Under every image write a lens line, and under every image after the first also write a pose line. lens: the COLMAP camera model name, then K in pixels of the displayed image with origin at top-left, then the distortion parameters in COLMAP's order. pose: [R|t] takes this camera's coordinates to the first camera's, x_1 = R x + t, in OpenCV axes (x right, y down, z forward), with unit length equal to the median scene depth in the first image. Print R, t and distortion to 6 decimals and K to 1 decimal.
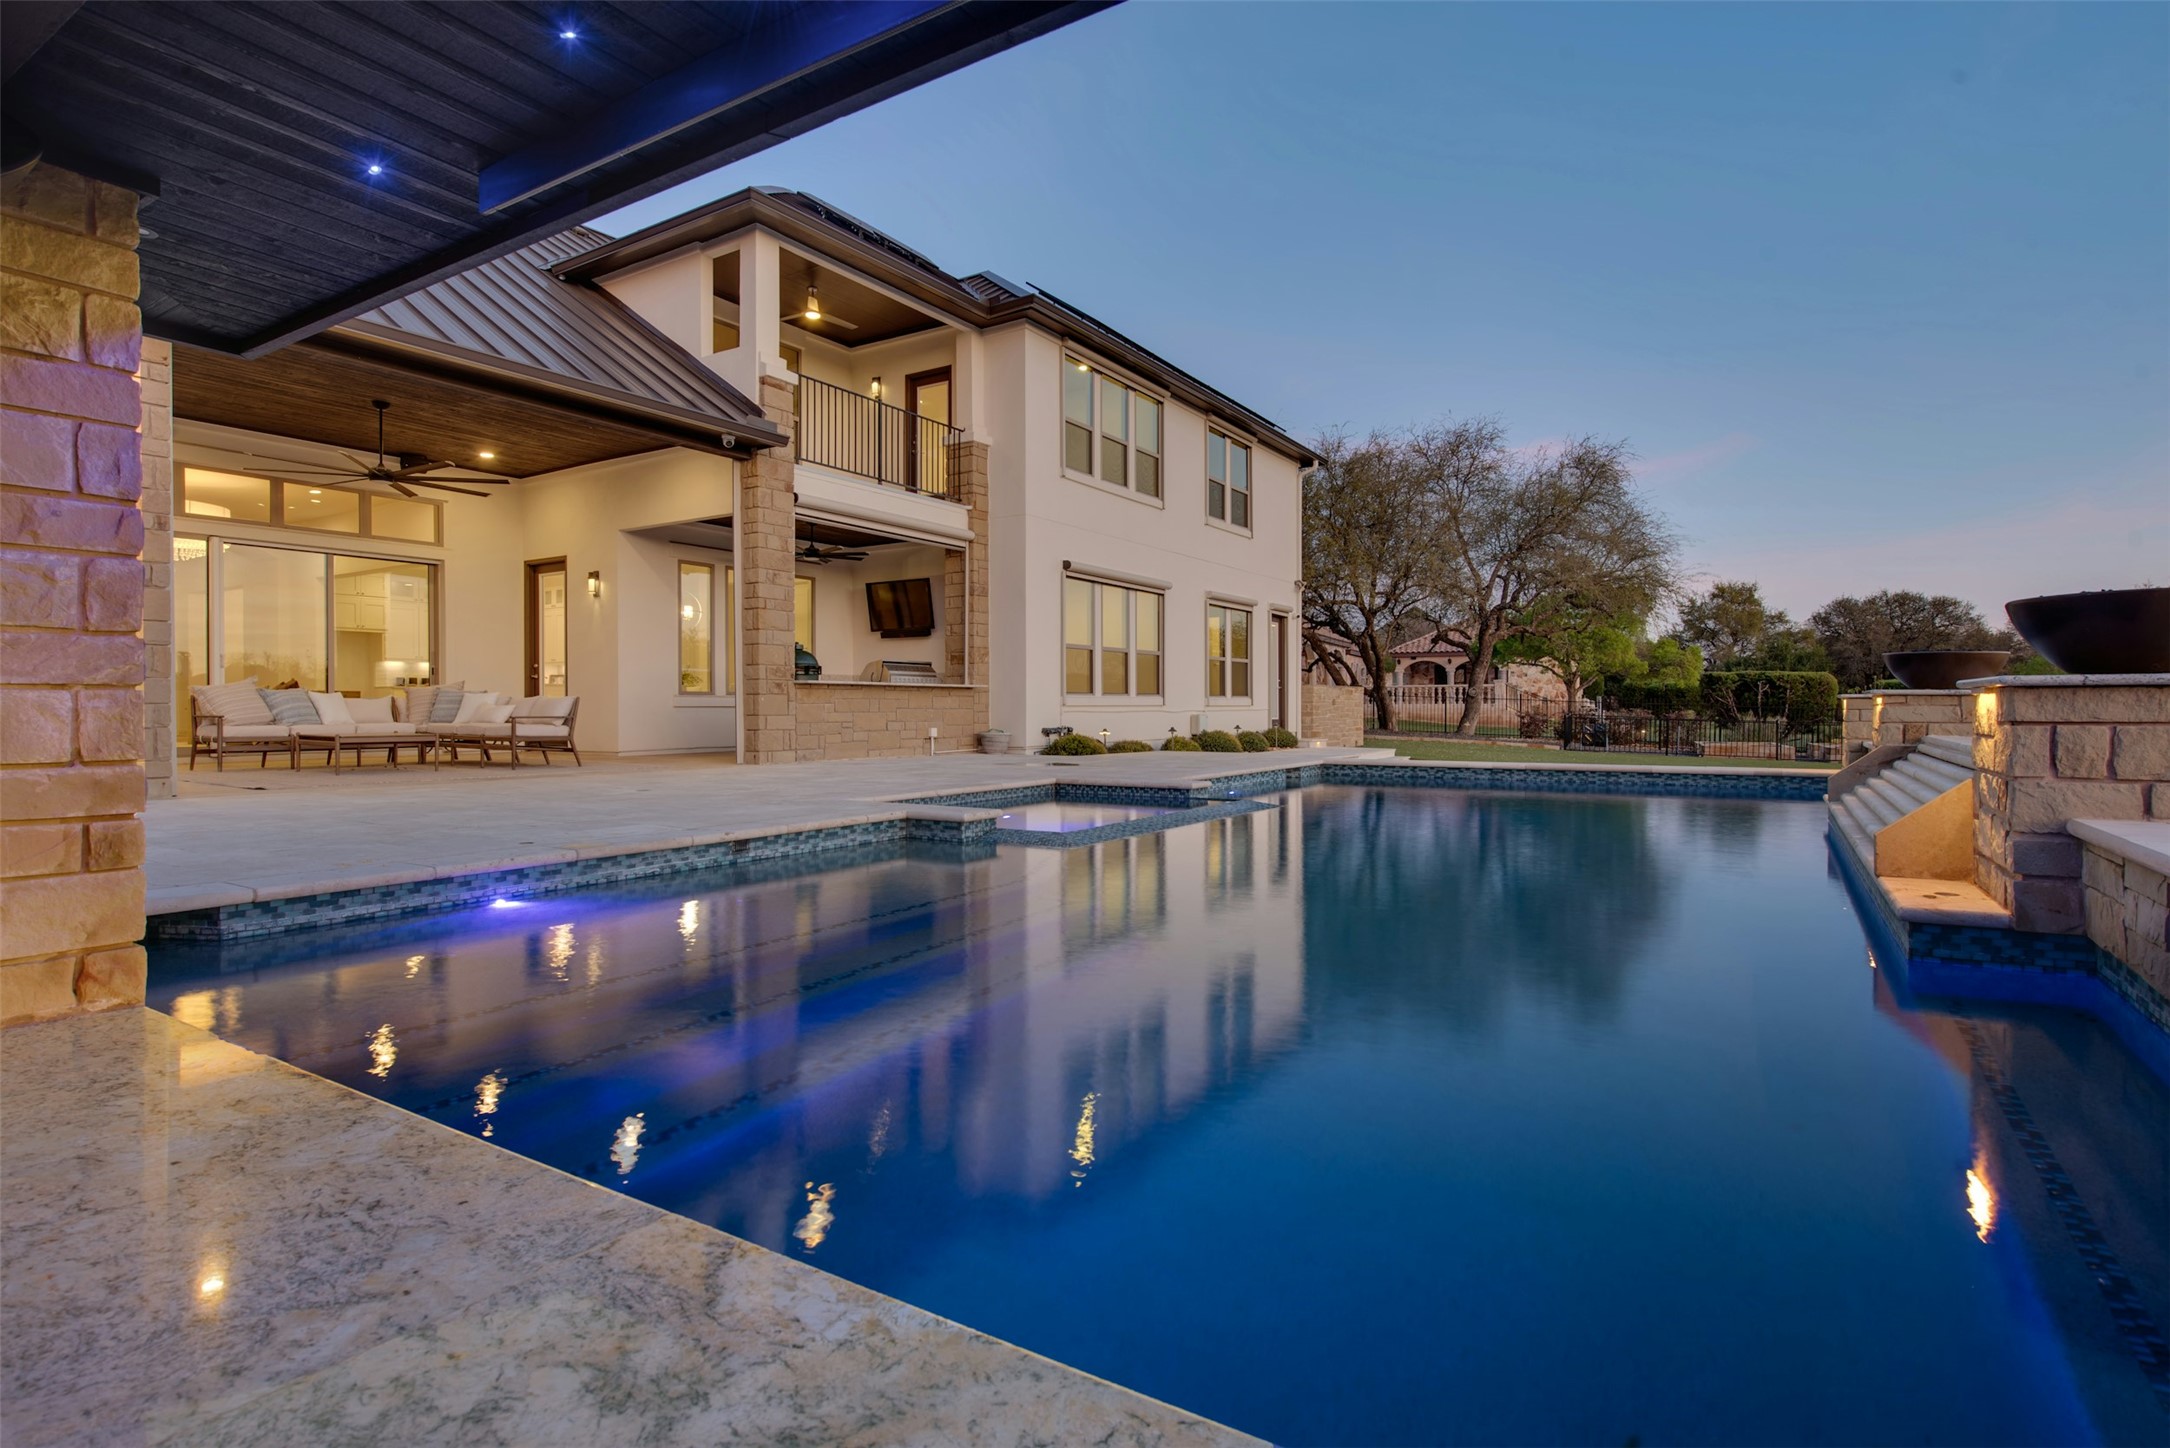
lens RADIAL K [[1071.8, 0, 1087.9], [0, 1071.8, 715.3], [0, 0, 1]] dist [-0.006630, -0.001602]
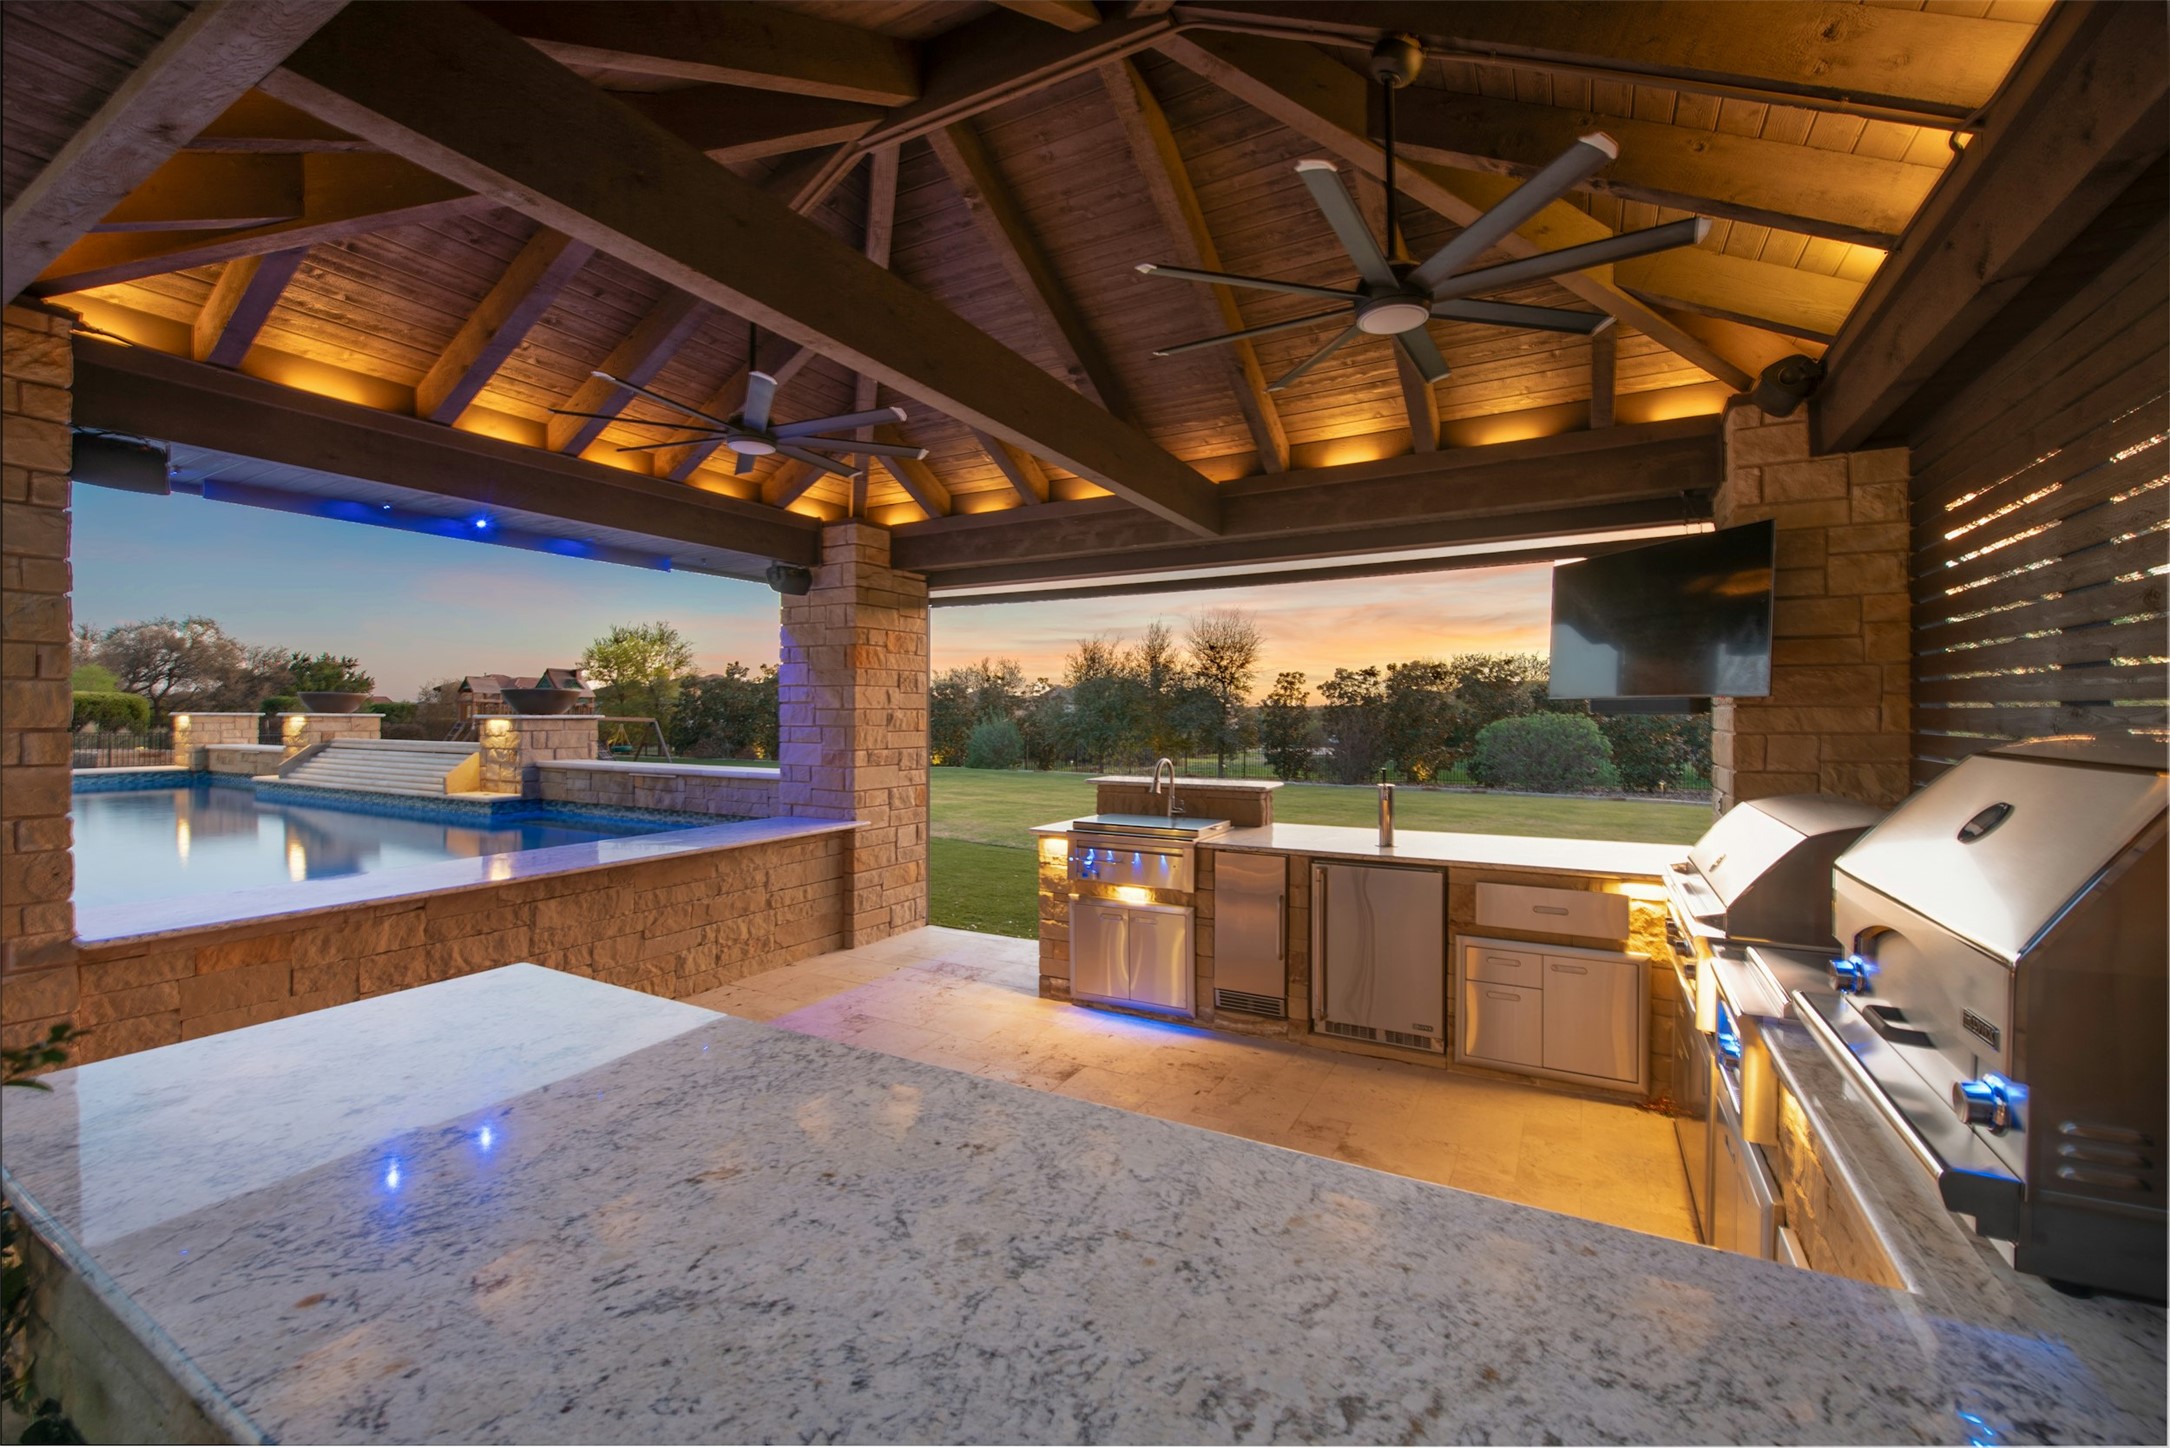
lens RADIAL K [[893.8, 0, 1085.5], [0, 893.8, 715.1], [0, 0, 1]] dist [-0.008779, -0.000574]
pose [[-0.058300, 0.001692, 0.998298, -0.416149], [0.006407, 0.999979, -0.001321, -0.005877], [-0.998279, 0.006319, -0.058310, -0.107202]]
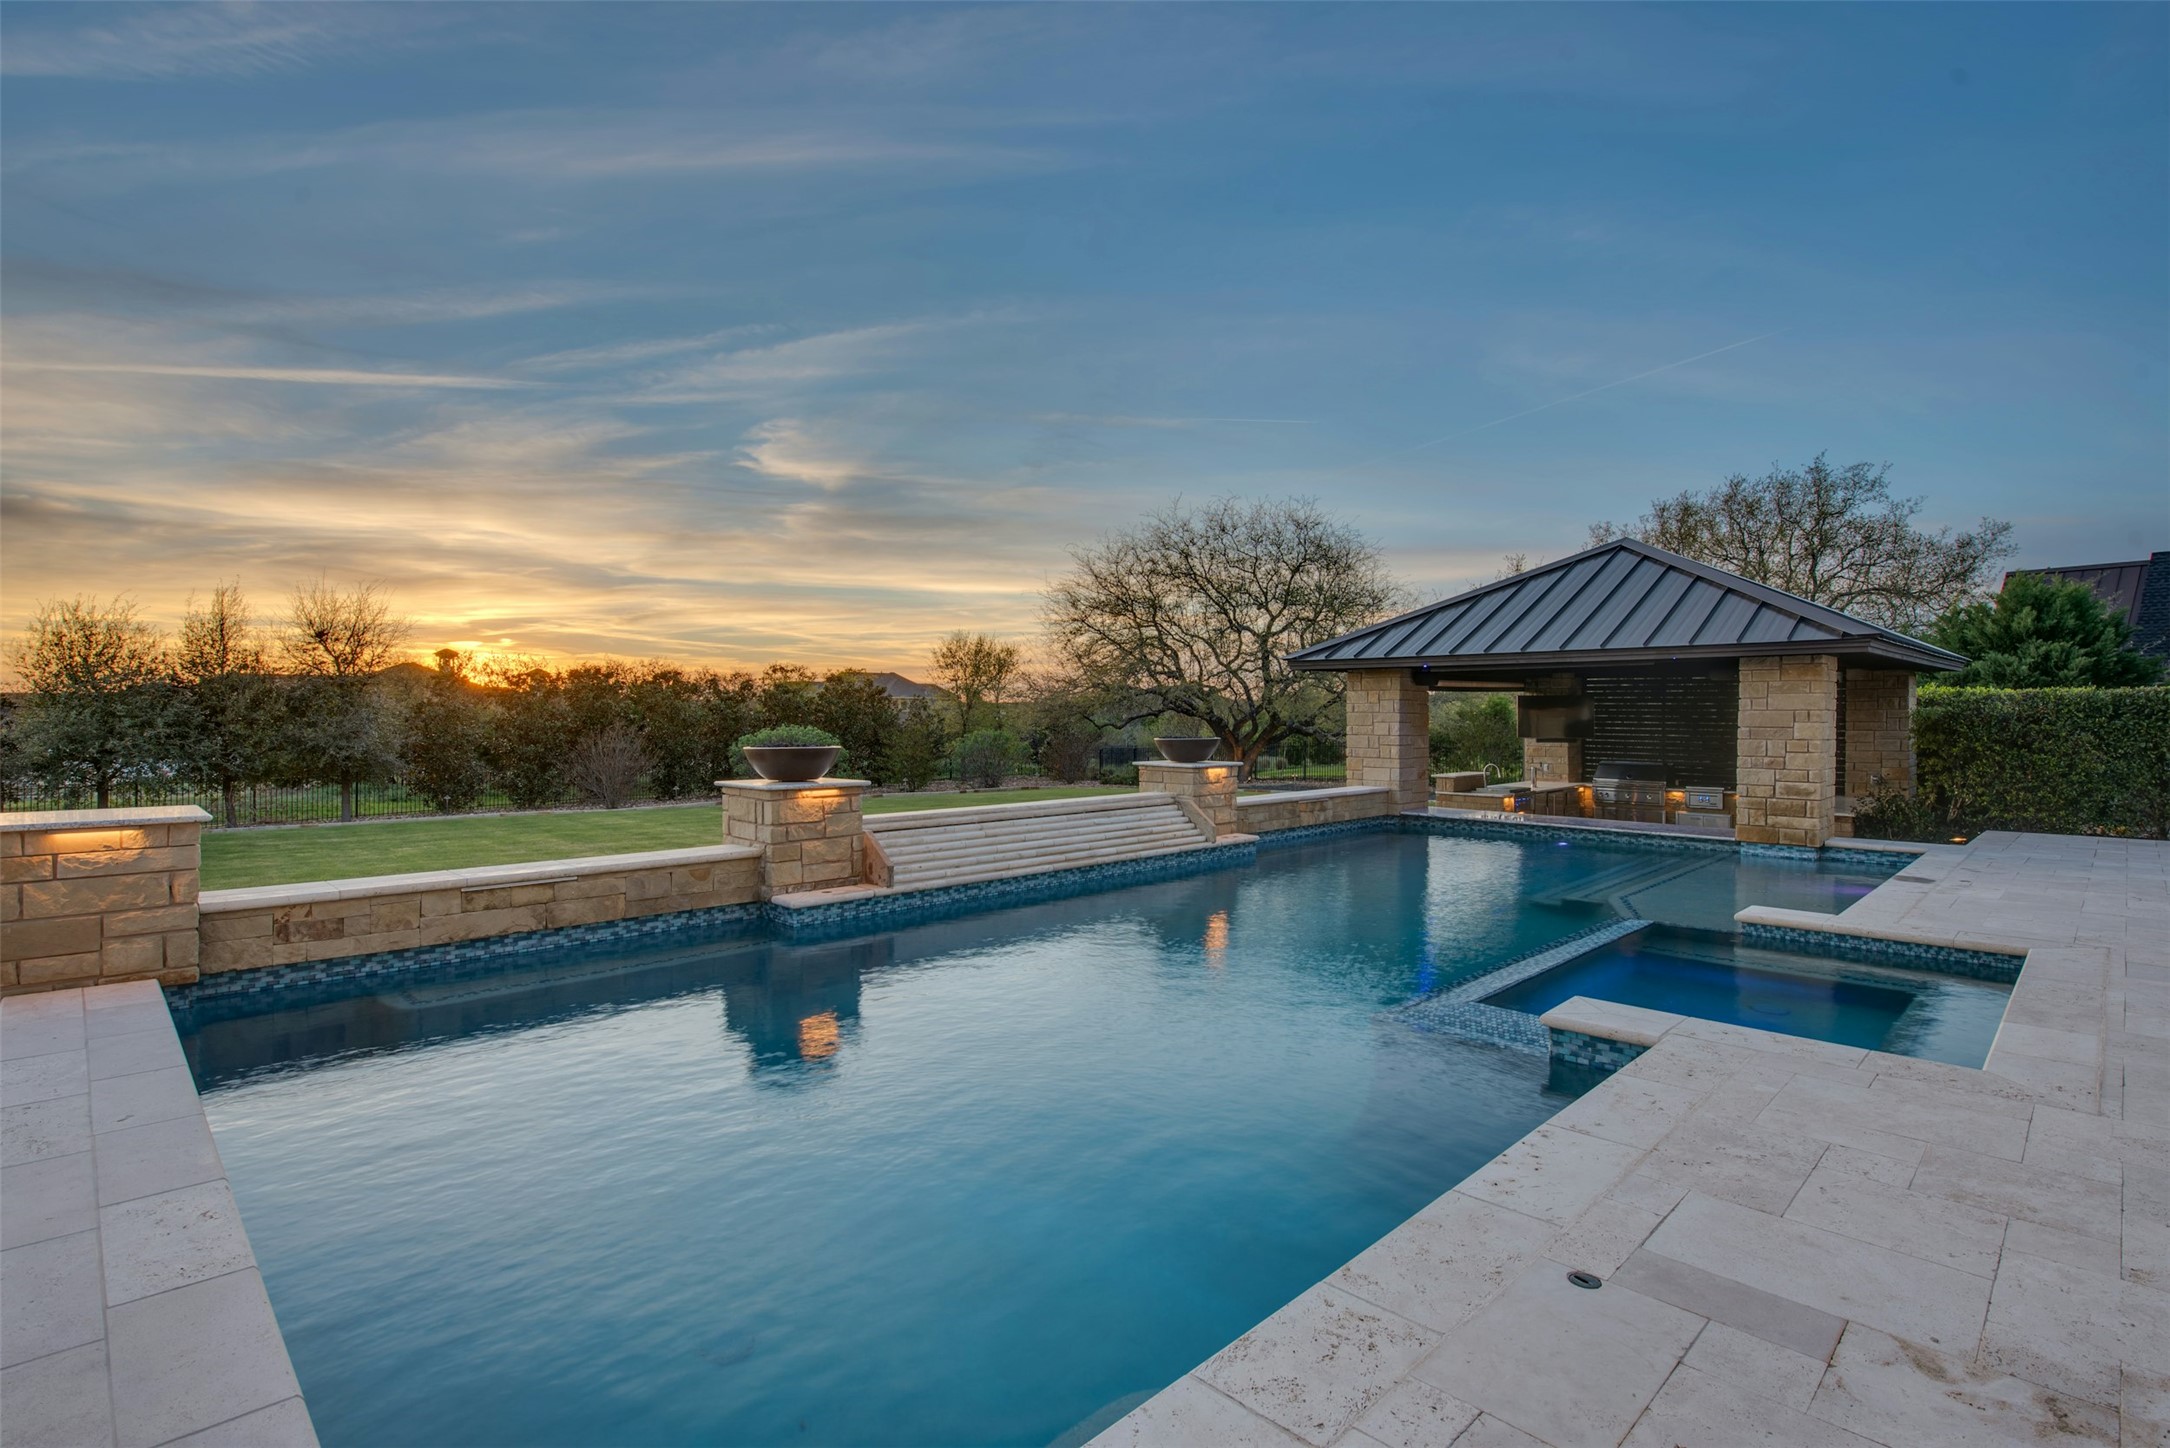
lens RADIAL K [[1033.9, 0, 1089.1], [0, 1033.9, 721.5], [0, 0, 1]] dist [-0.005448, -0.000940]
pose [[-0.977010, -0.000466, 0.213193, 0.154549], [0.002776, 0.999885, 0.014908, -0.052387], [-0.213175, 0.015157, -0.976896, 1.036112]]
